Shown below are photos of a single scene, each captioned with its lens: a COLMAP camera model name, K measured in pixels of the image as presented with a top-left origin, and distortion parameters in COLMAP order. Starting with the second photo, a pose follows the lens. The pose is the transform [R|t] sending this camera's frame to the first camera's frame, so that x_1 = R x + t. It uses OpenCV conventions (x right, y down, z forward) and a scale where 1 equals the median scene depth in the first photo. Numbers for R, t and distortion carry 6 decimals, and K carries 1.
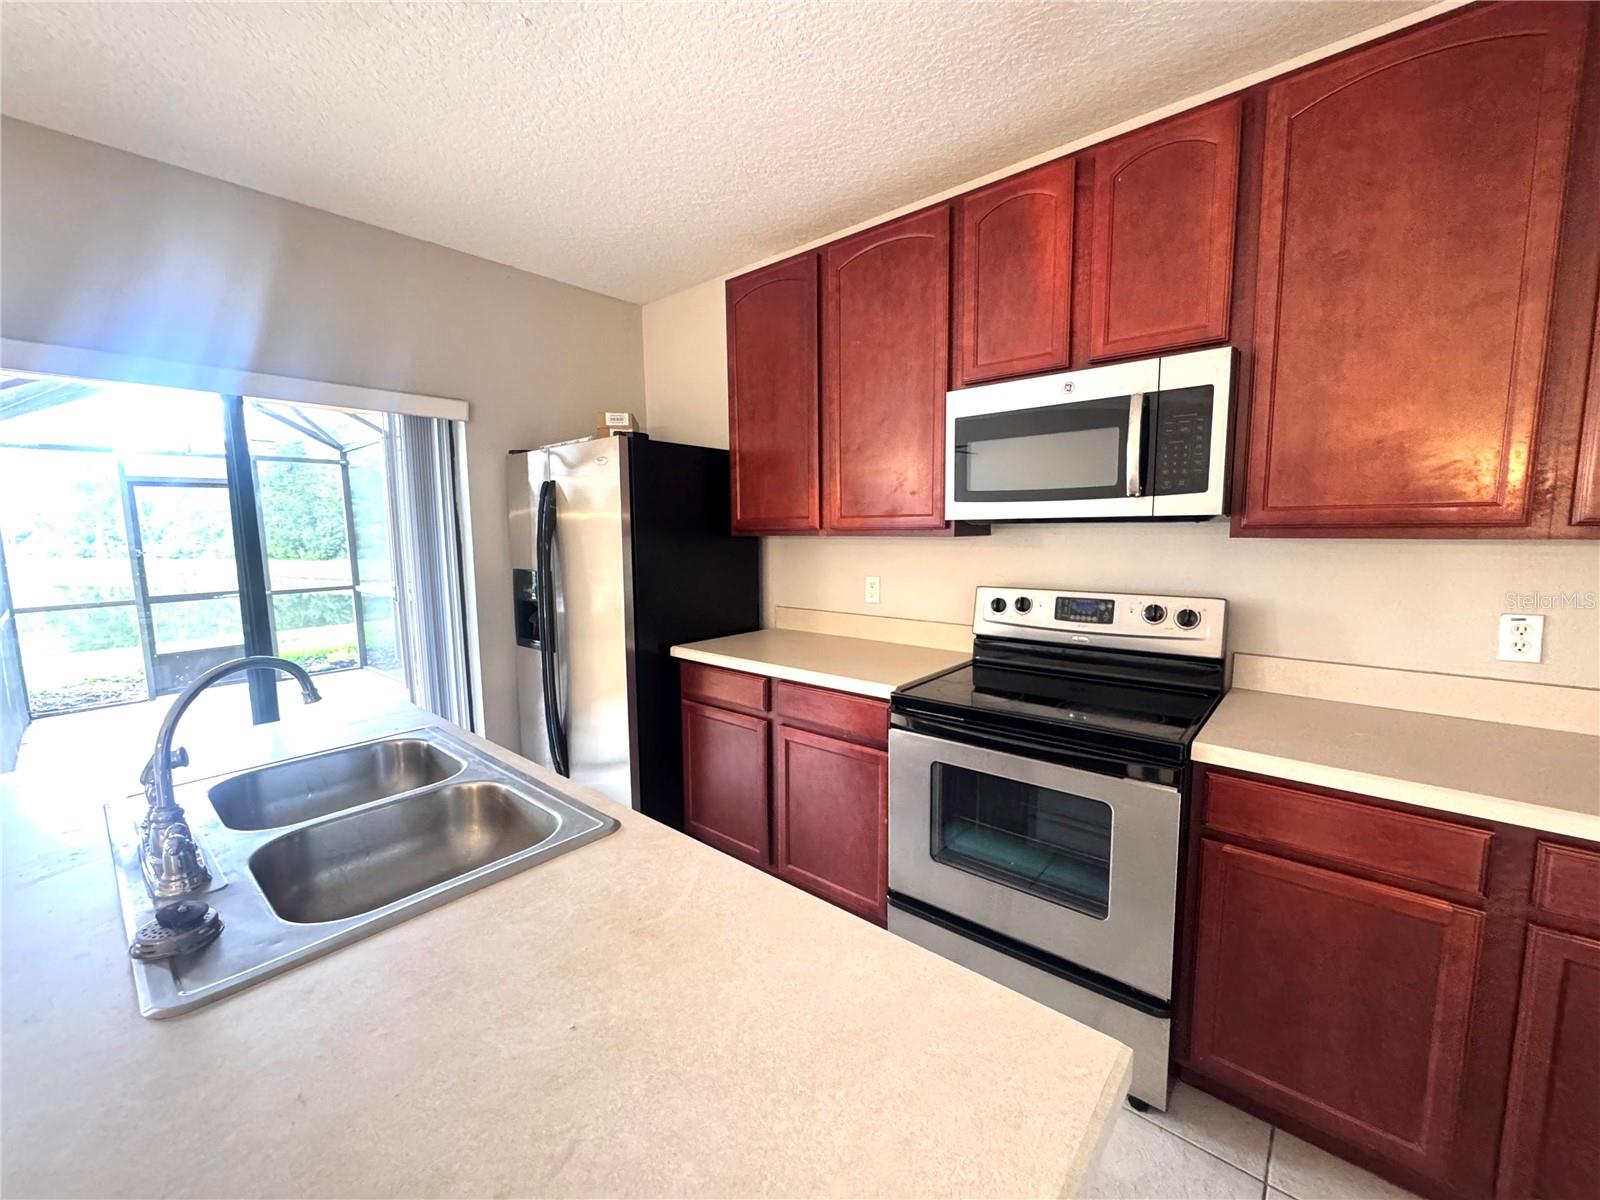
lens RADIAL K [[641.7, 0, 801.9], [0, 641.7, 599.5], [0, 0, 1]] dist [0.000114, -0.000079]
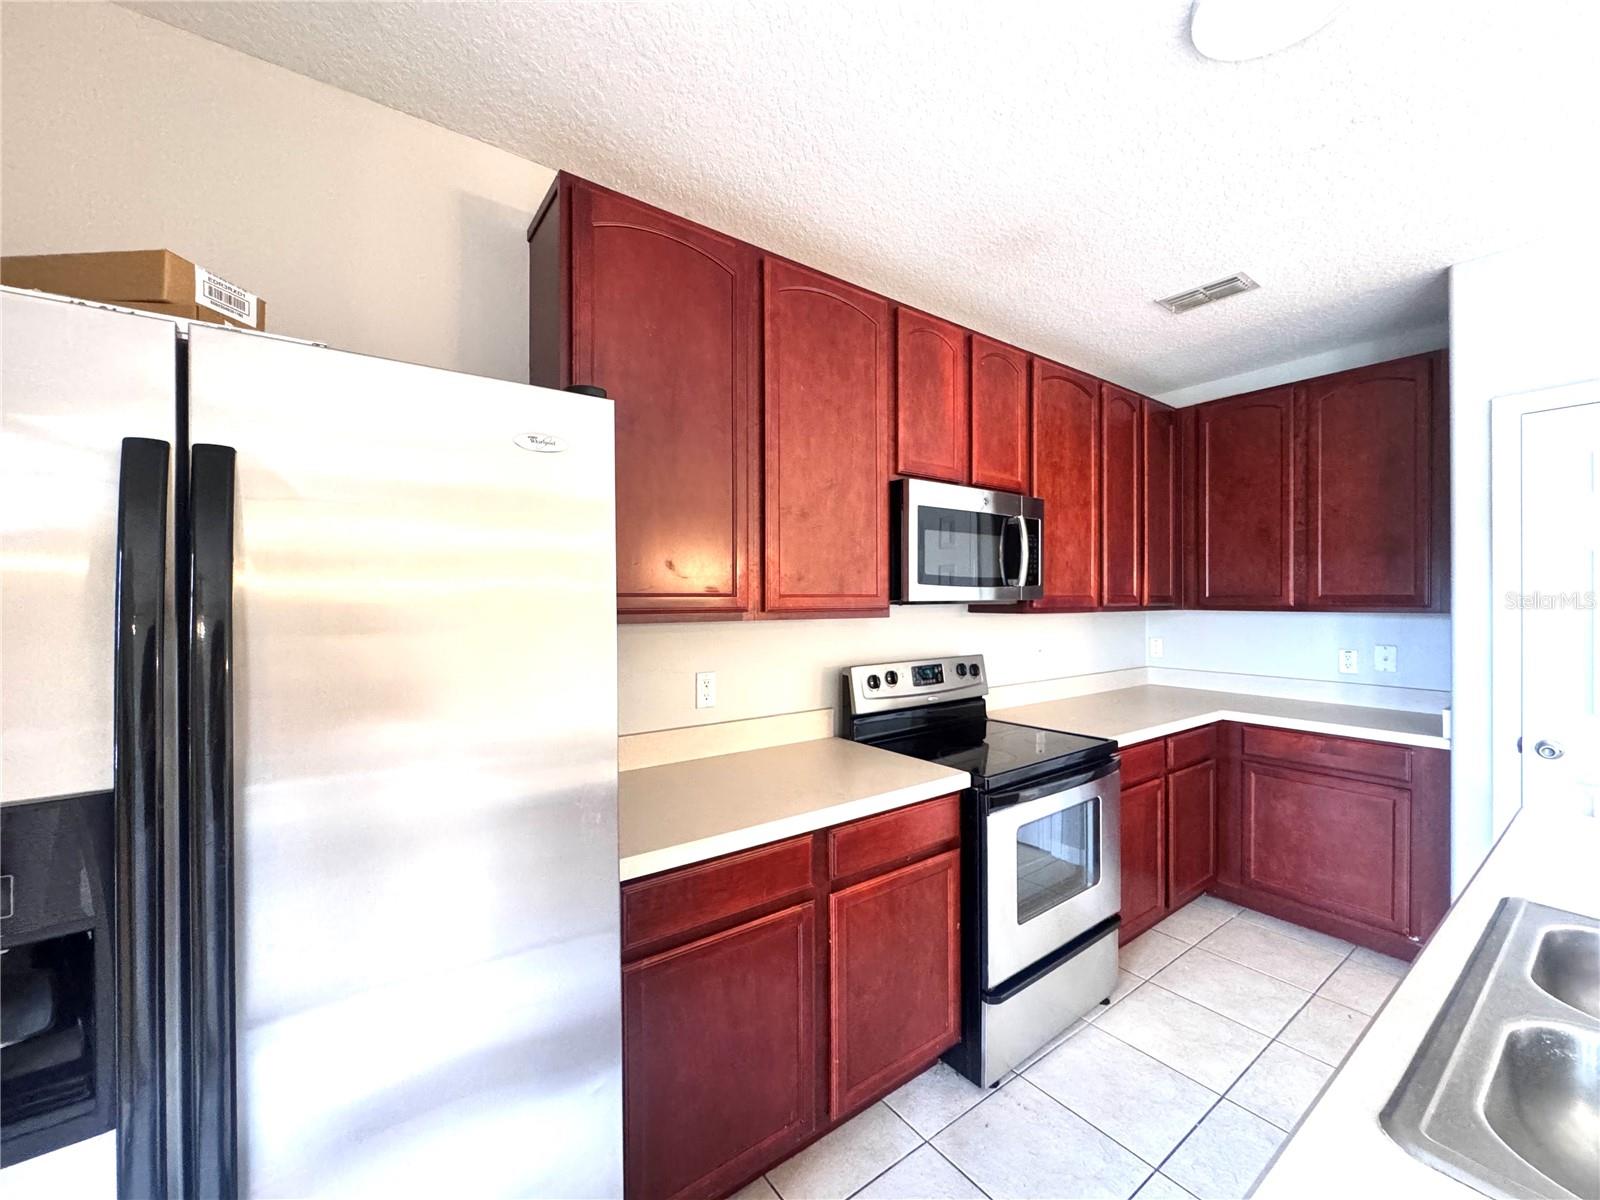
lens RADIAL K [[641.5, 0, 797.3], [0, 641.5, 599.2], [0, 0, 1]] dist [-0.000270, -0.000158]
pose [[0.226452, 0.009611, 0.973975, -0.834677], [0.109501, 0.993361, -0.035261, -0.114609], [-0.967847, 0.114636, 0.223897, 0.978845]]
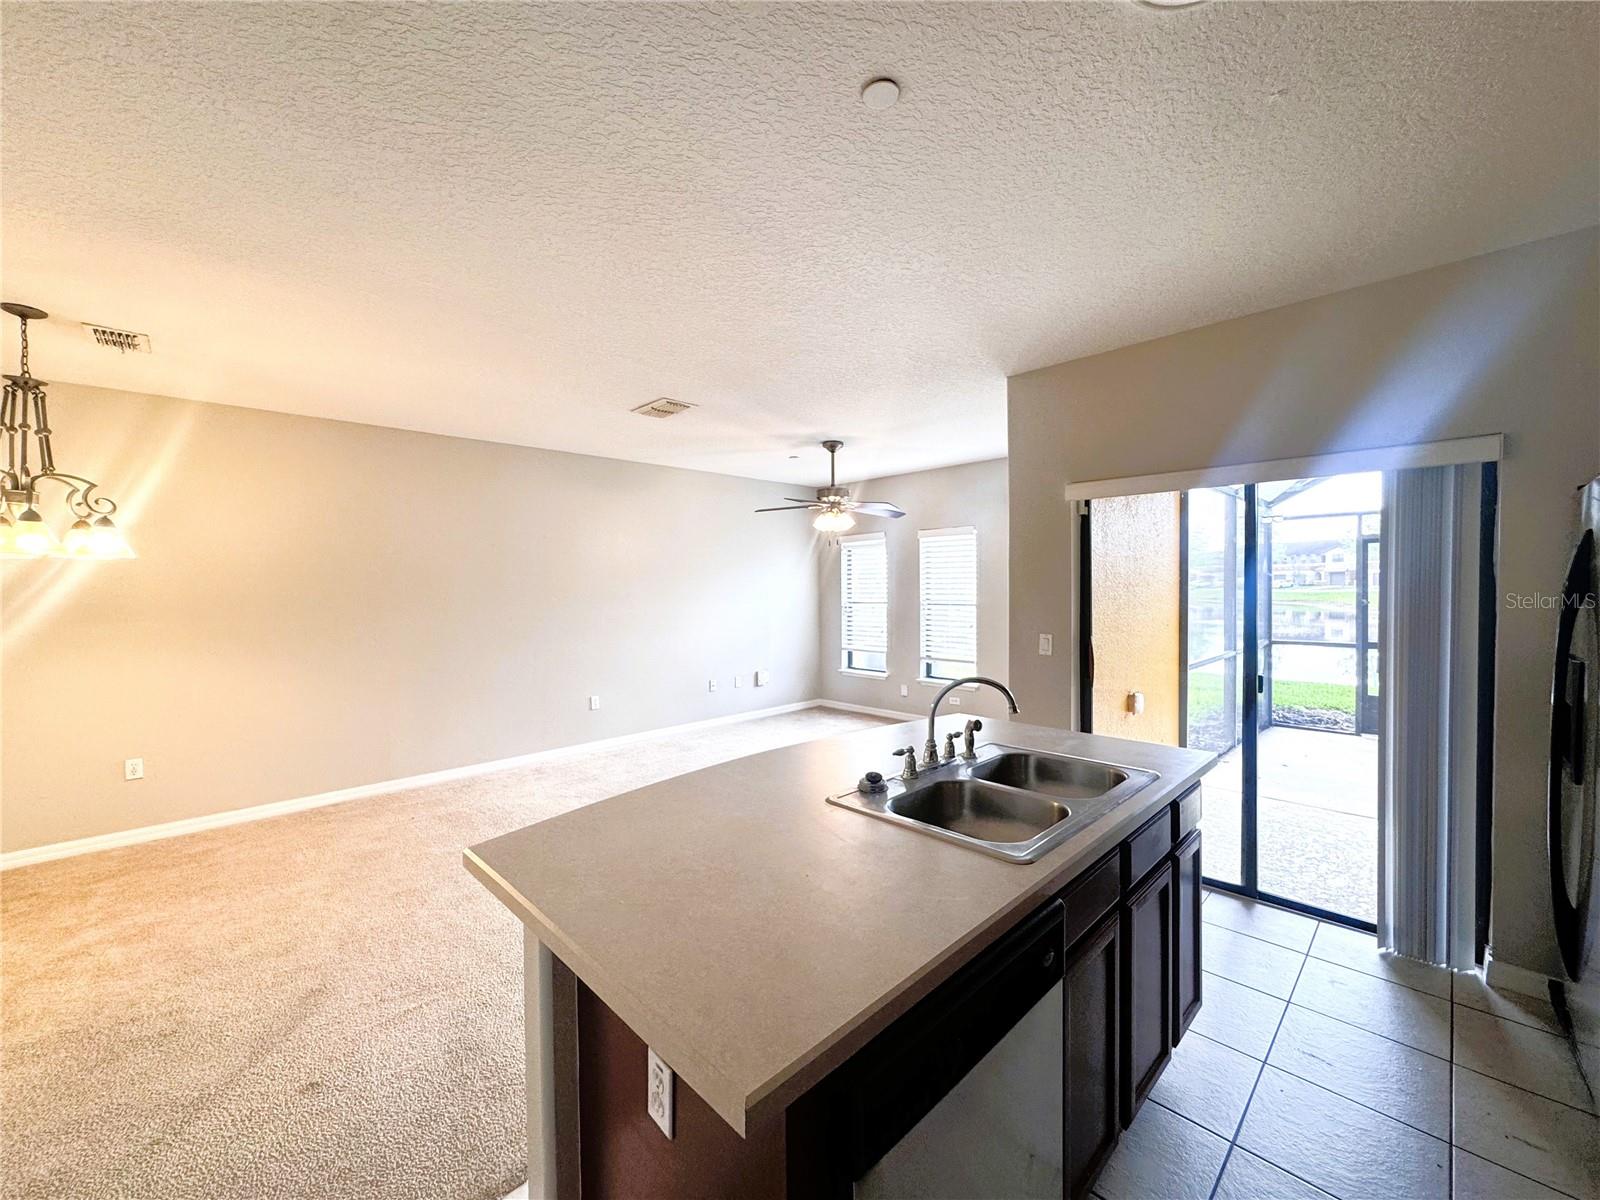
lens RADIAL K [[641.7, 0, 801.9], [0, 641.7, 599.5], [0, 0, 1]] dist [0.000114, -0.000079]
pose [[-0.090878, 0.035697, -0.995222, 0.489636], [-0.099305, 0.994052, 0.044722, -0.085757], [0.990899, 0.102894, -0.086792, 0.342275]]
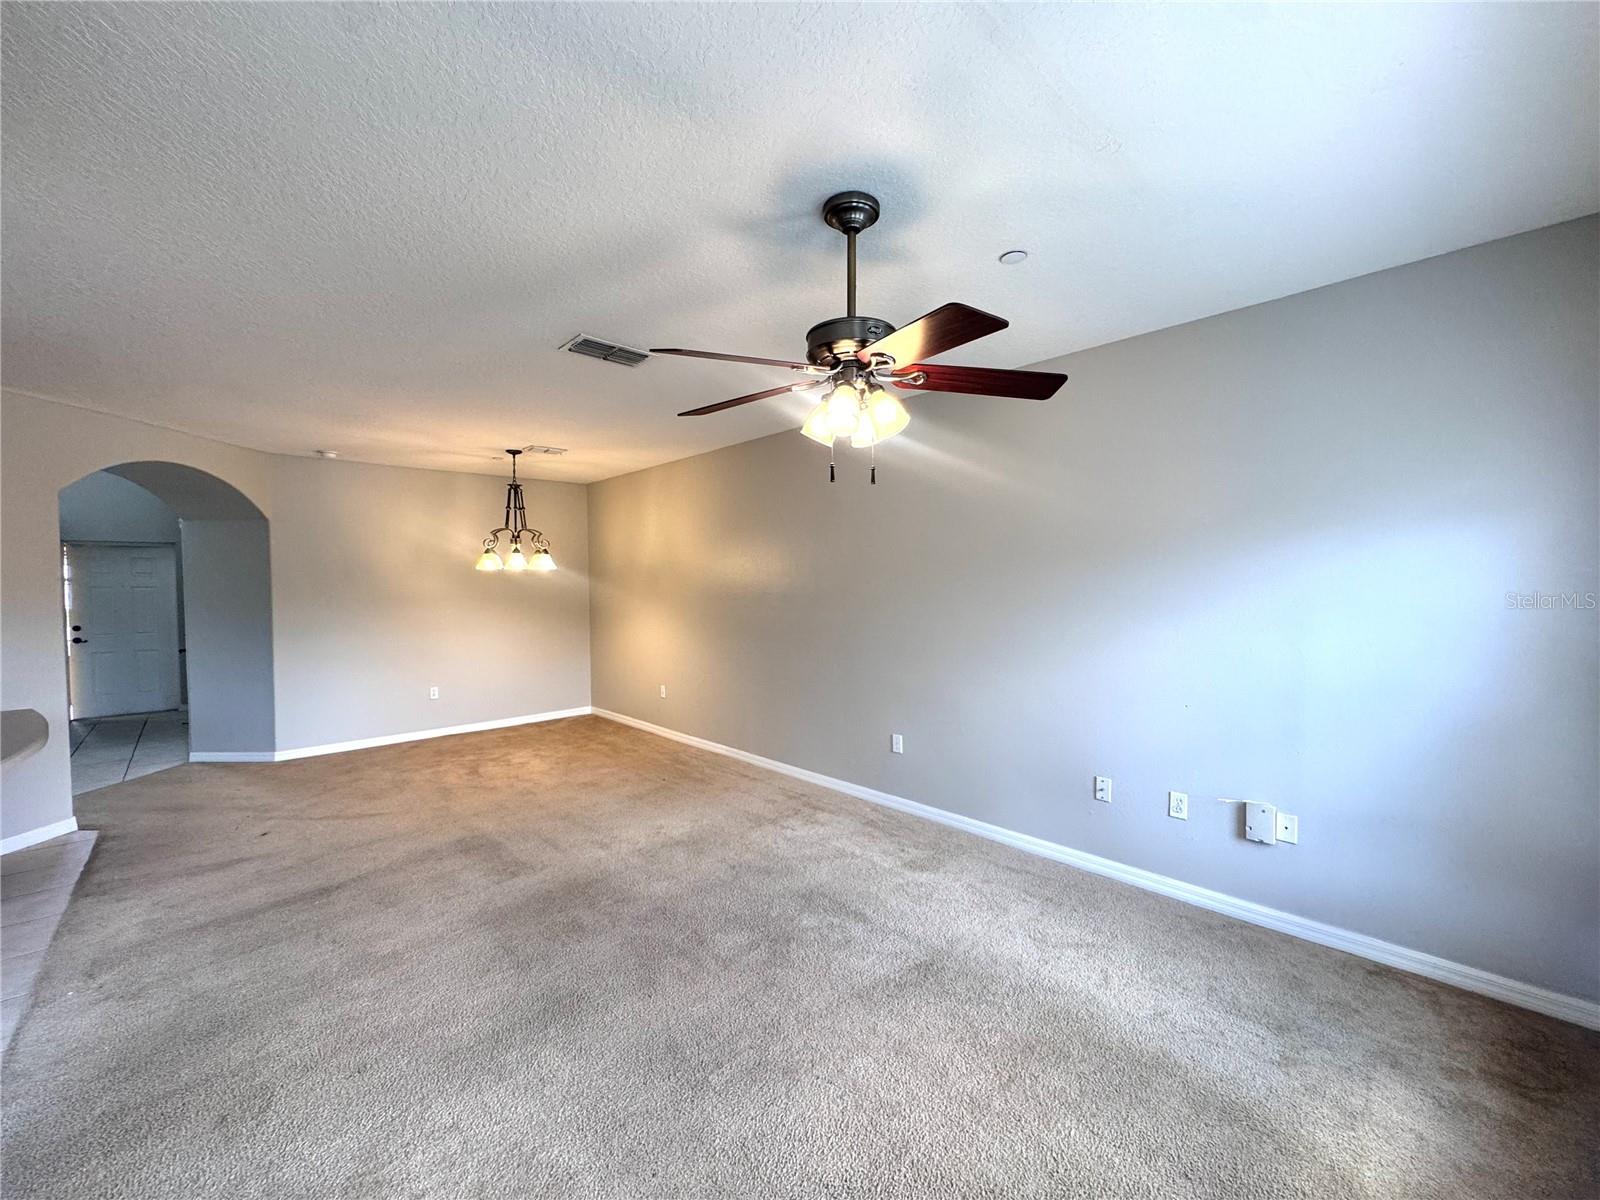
lens RADIAL K [[645.6, 0, 801.9], [0, 645.6, 598.9], [0, 0, 1]] dist [-0.001318, -0.000118]
pose [[-0.994169, 0.017884, 0.106338, -2.168668], [0.032600, 0.989853, 0.138308, -0.164619], [-0.102786, 0.140968, -0.984664, 1.267006]]
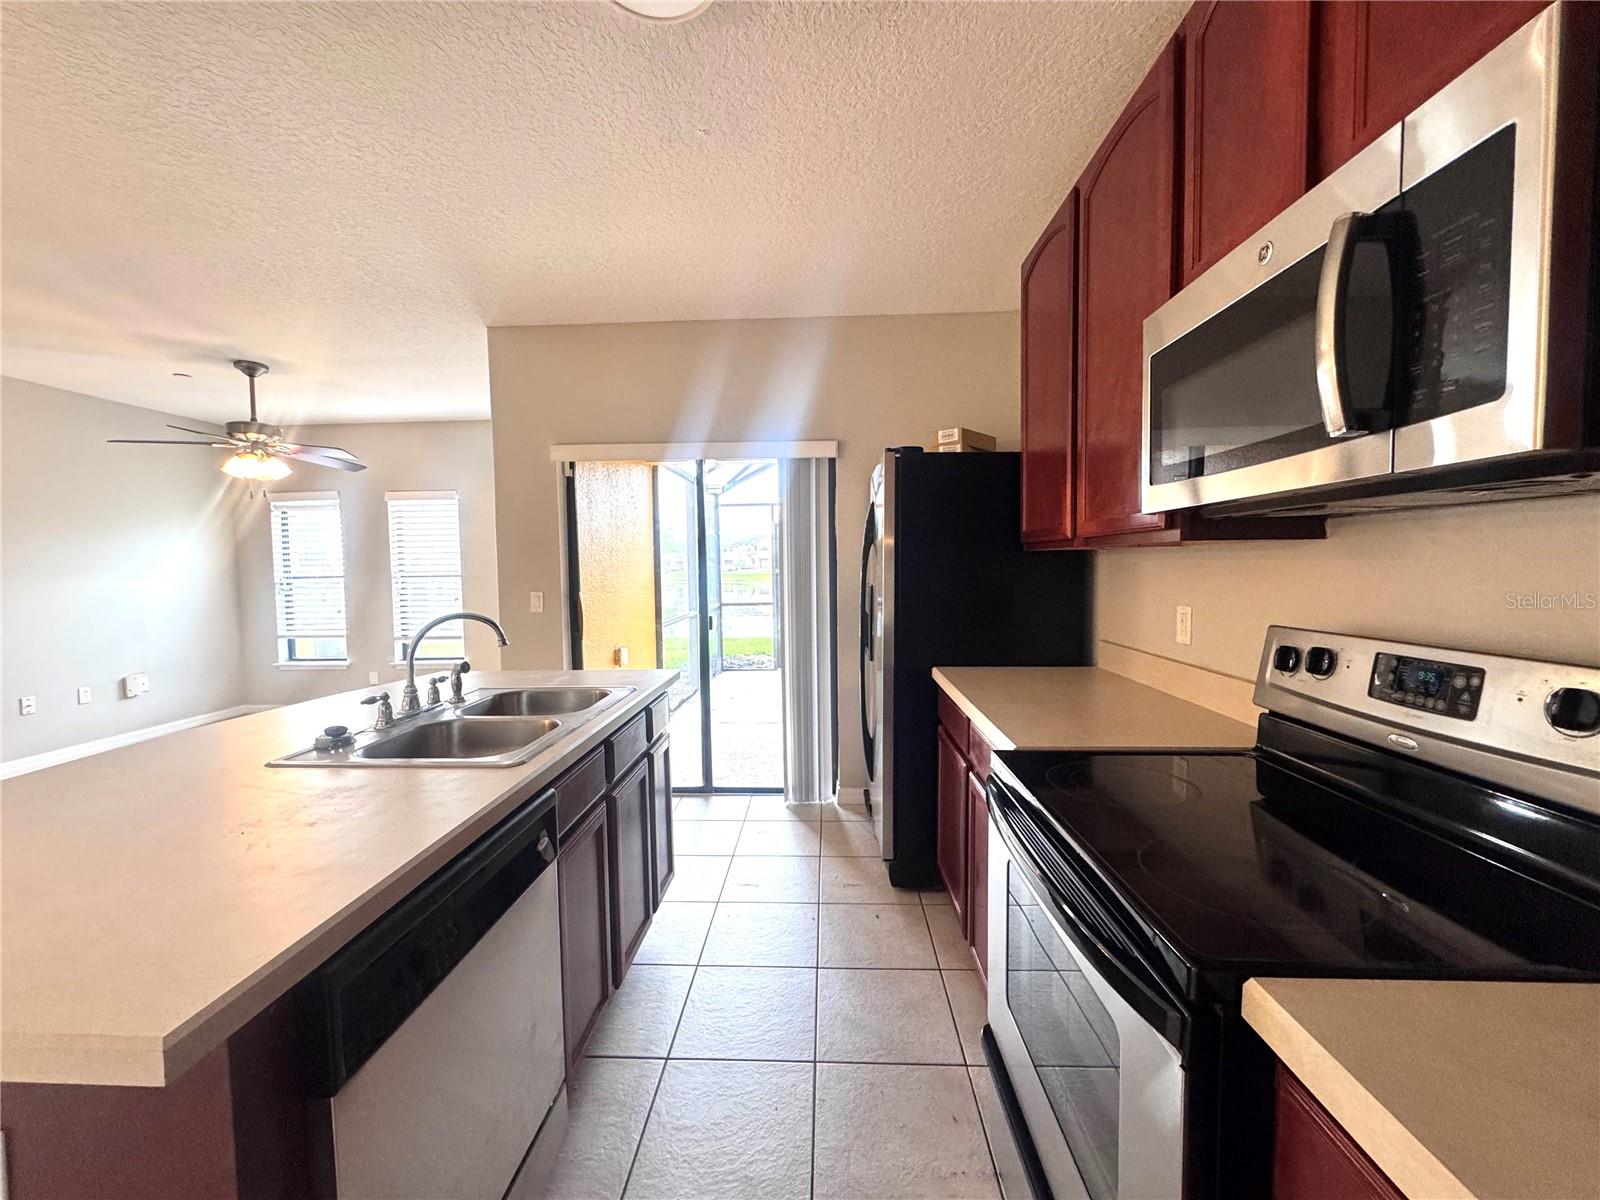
lens RADIAL K [[639.9, 0, 802.5], [0, 639.9, 600.6], [0, 0, 1]] dist [-0.001747, -0.000349]
pose [[0.615520, 0.046828, -0.786729, 0.543184], [-0.081884, 0.996631, -0.004742, -0.005724], [0.783856, 0.067340, 0.617280, 0.344342]]
